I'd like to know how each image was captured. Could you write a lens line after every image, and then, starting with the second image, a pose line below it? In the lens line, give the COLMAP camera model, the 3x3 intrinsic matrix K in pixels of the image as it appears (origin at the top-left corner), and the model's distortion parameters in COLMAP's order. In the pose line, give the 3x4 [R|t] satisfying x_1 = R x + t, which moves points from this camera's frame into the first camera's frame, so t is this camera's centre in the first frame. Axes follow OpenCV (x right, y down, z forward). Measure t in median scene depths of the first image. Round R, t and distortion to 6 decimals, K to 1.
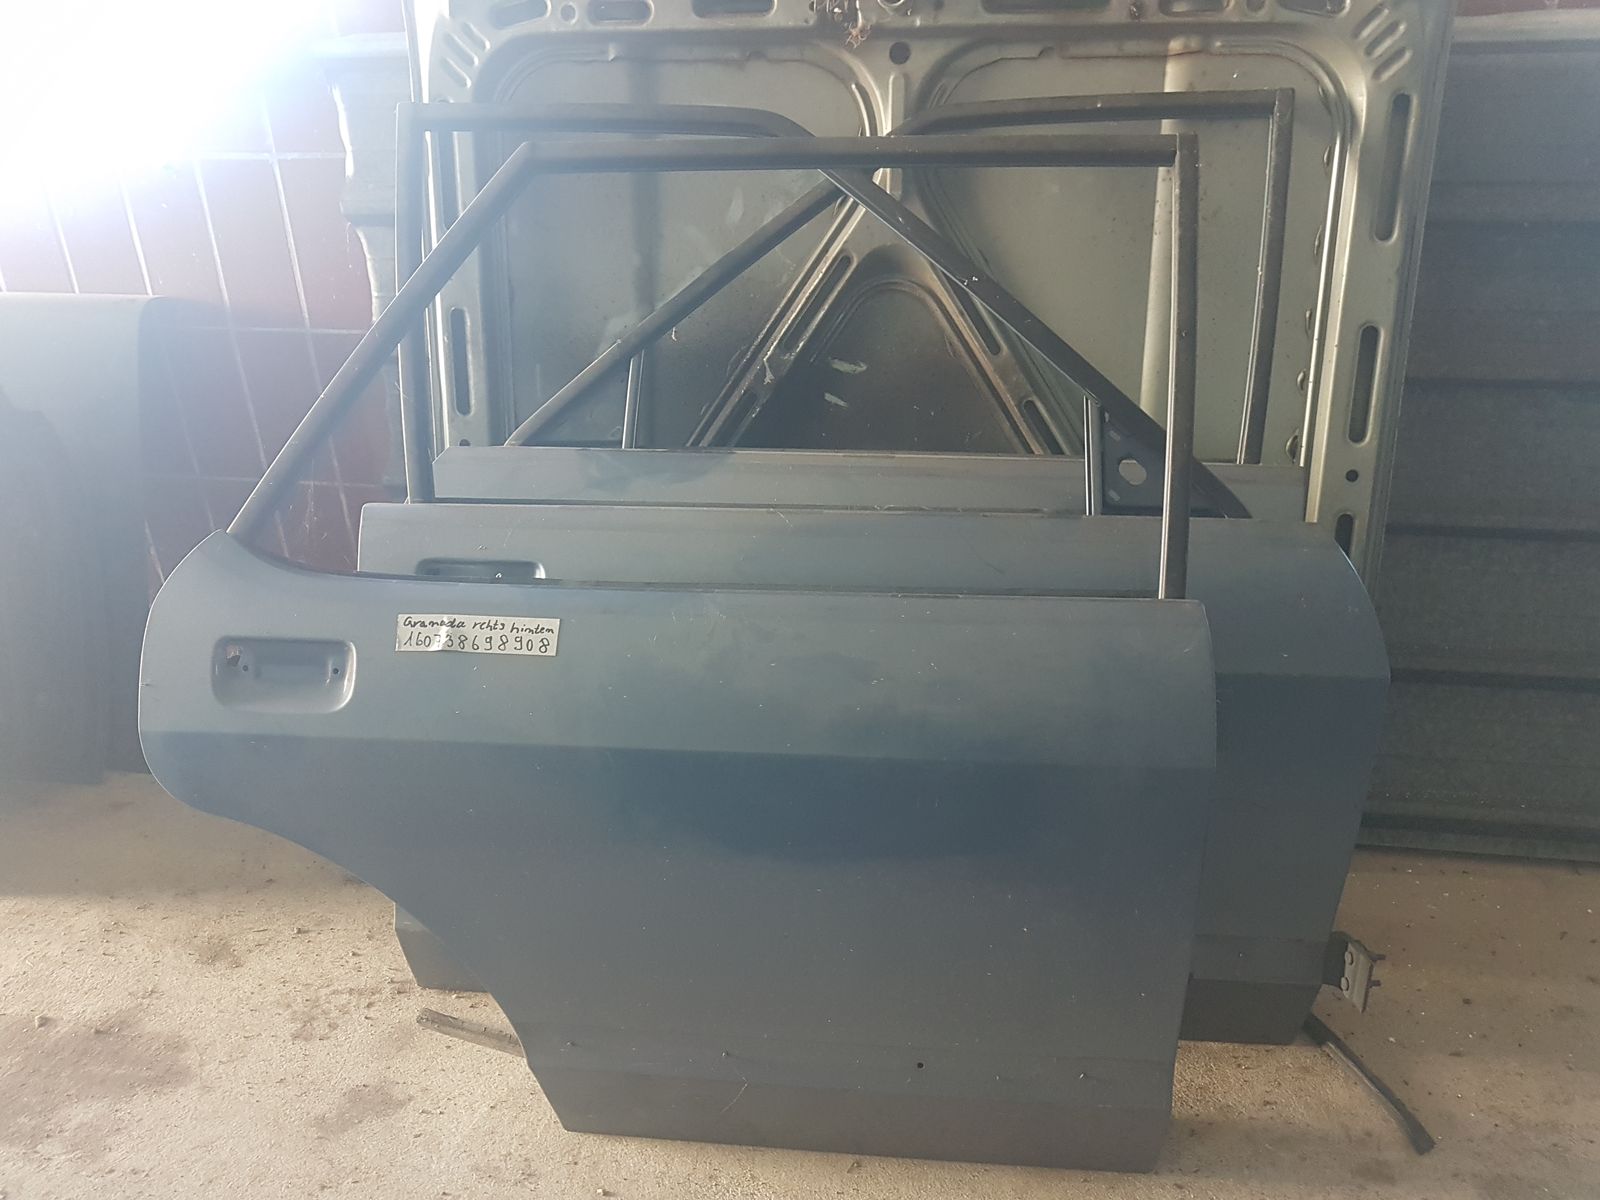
lens RADIAL K [[1255.1, 0, 804.1], [0, 1255.1, 622.4], [0, 0, 1]] dist [-0.011099, -0.003956]
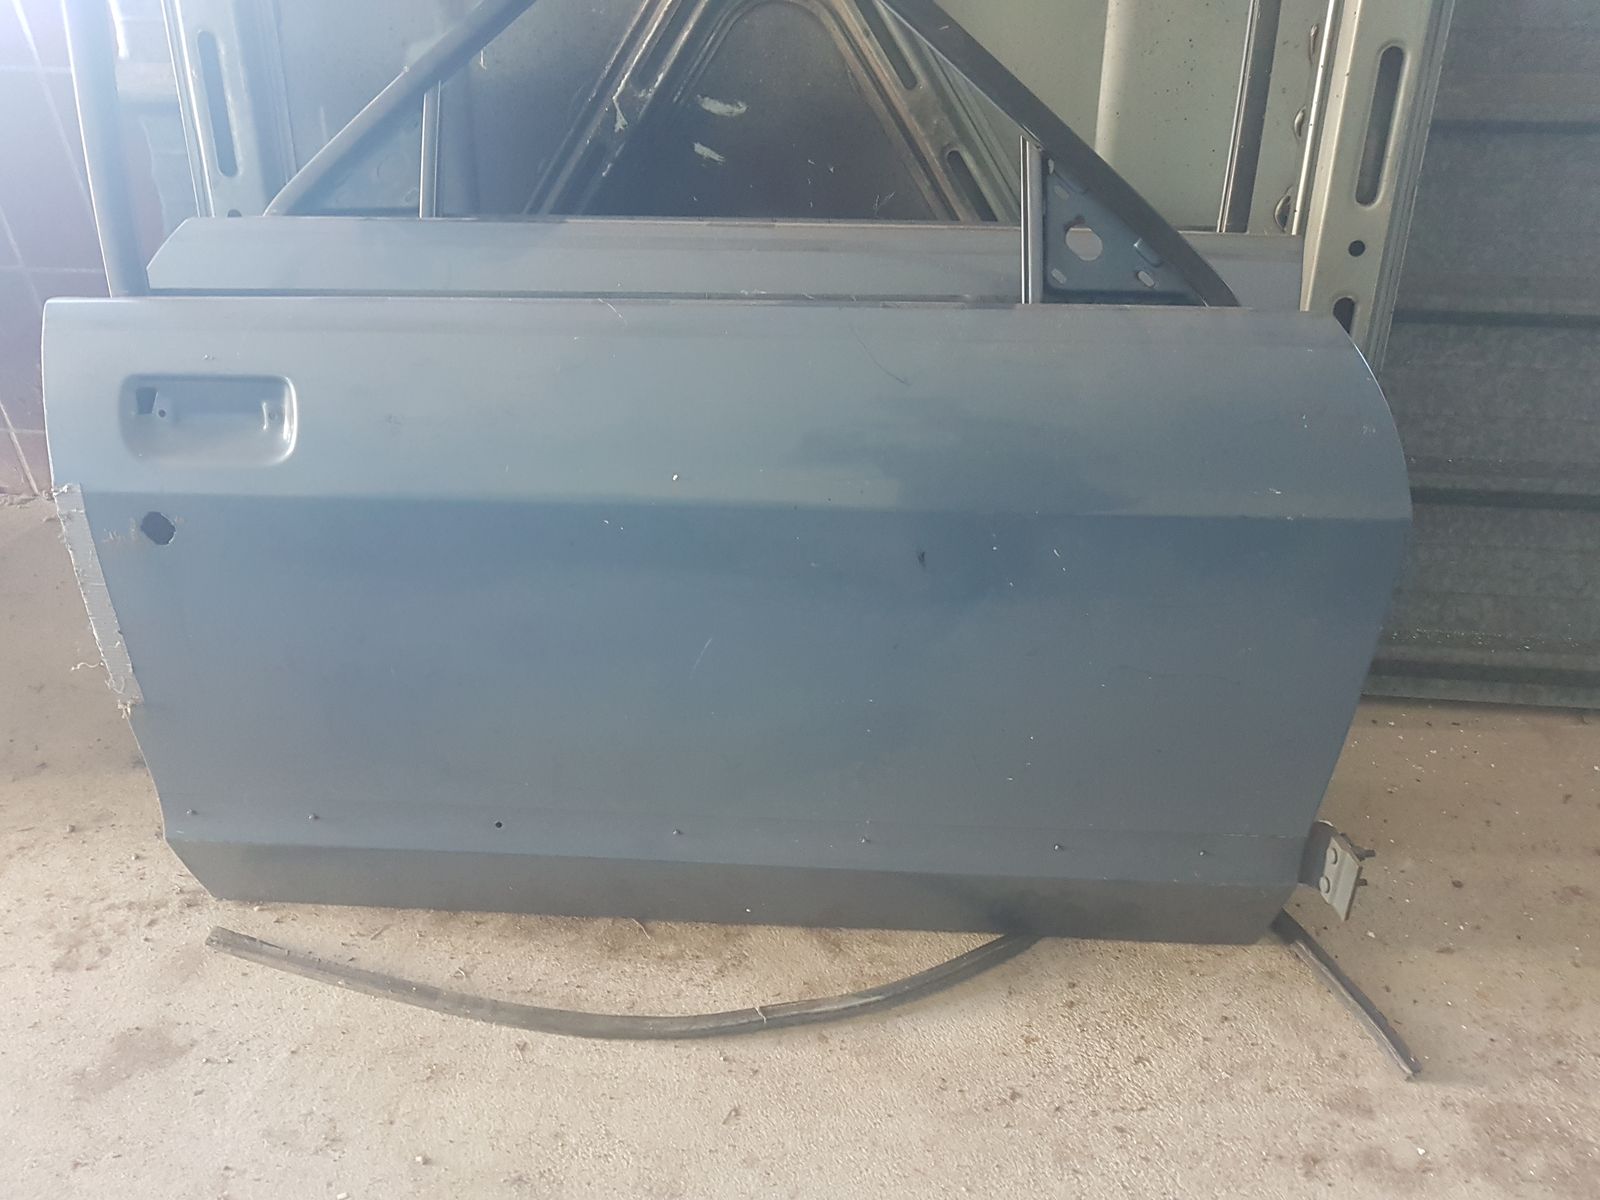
lens RADIAL K [[1255.1, 0, 804.1], [0, 1255.1, 622.4], [0, 0, 1]] dist [-0.011099, -0.003956]
pose [[0.998954, -0.020241, 0.040999, 0.052371], [0.013160, 0.986015, 0.166139, -0.020379], [-0.043788, -0.165426, 0.985250, 0.204238]]
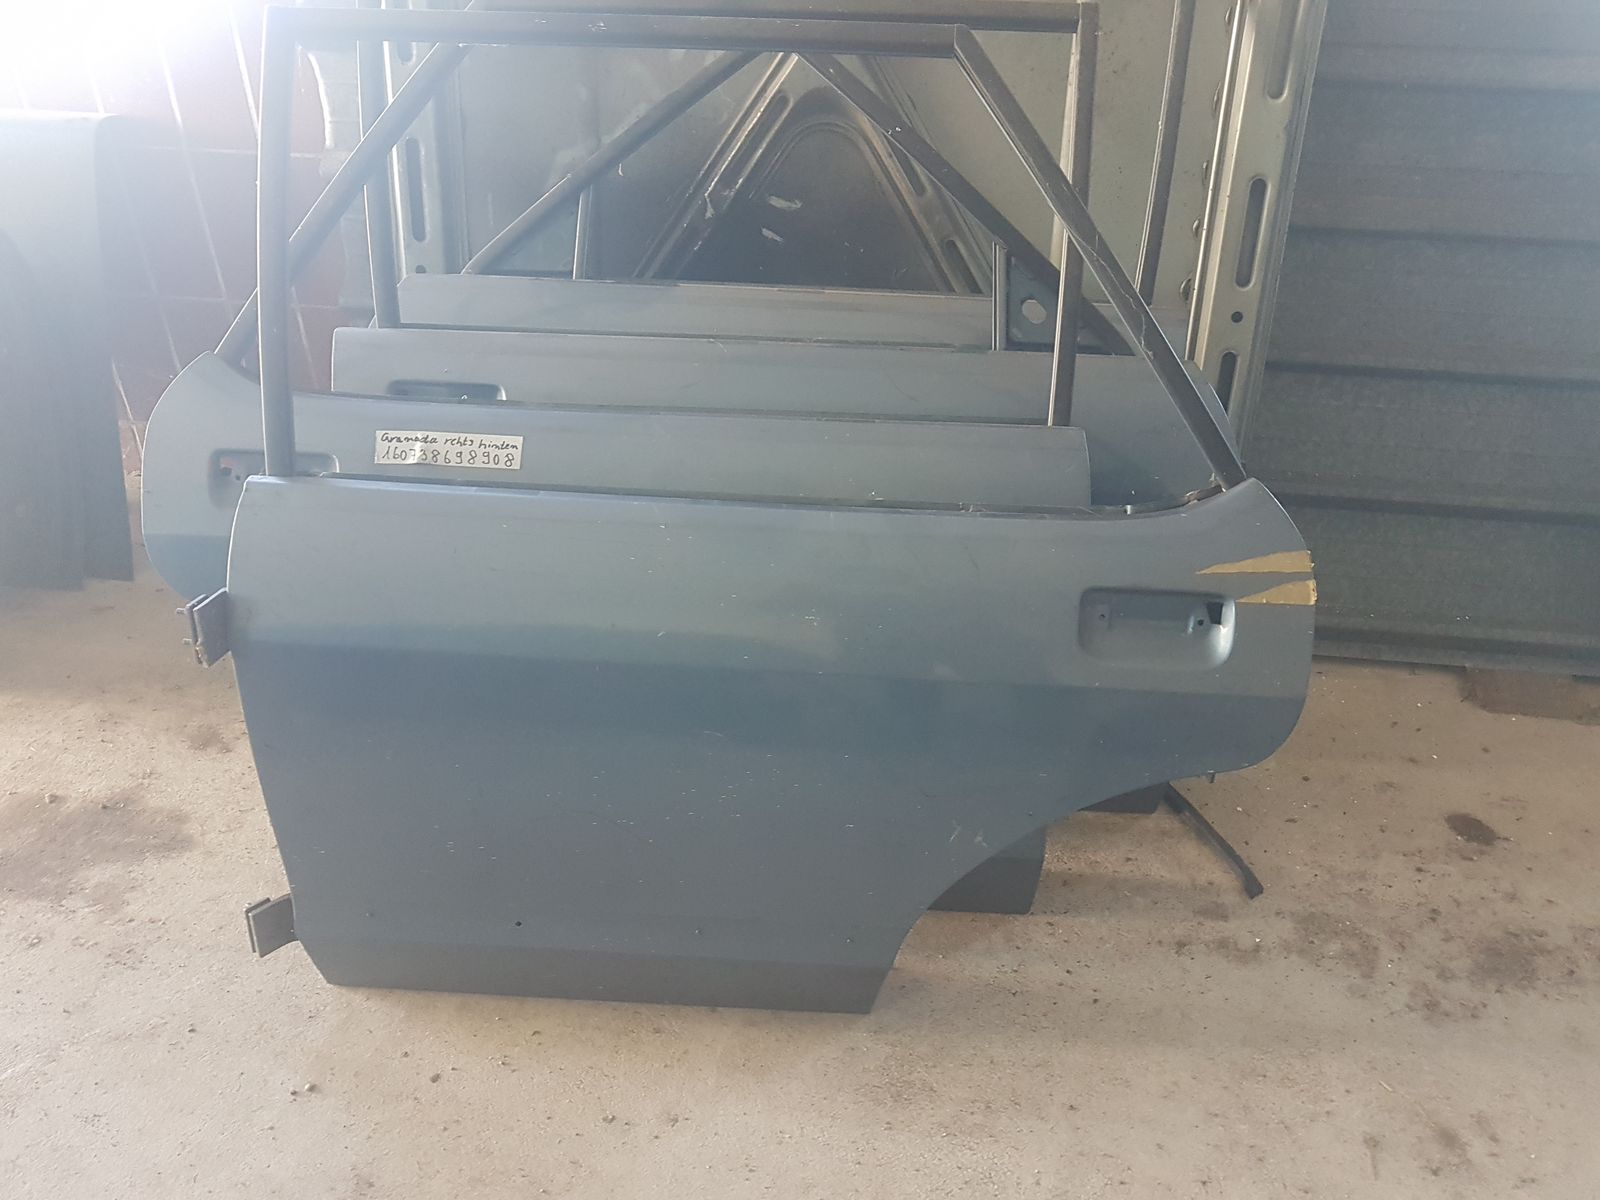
lens RADIAL K [[1255.1, 0, 804.1], [0, 1255.1, 622.4], [0, 0, 1]] dist [-0.011099, -0.003956]
pose [[0.998926, 0.006973, 0.045813, 0.006252], [-0.013164, 0.990584, 0.136269, 0.004514], [-0.044431, -0.136726, 0.989612, -0.118883]]
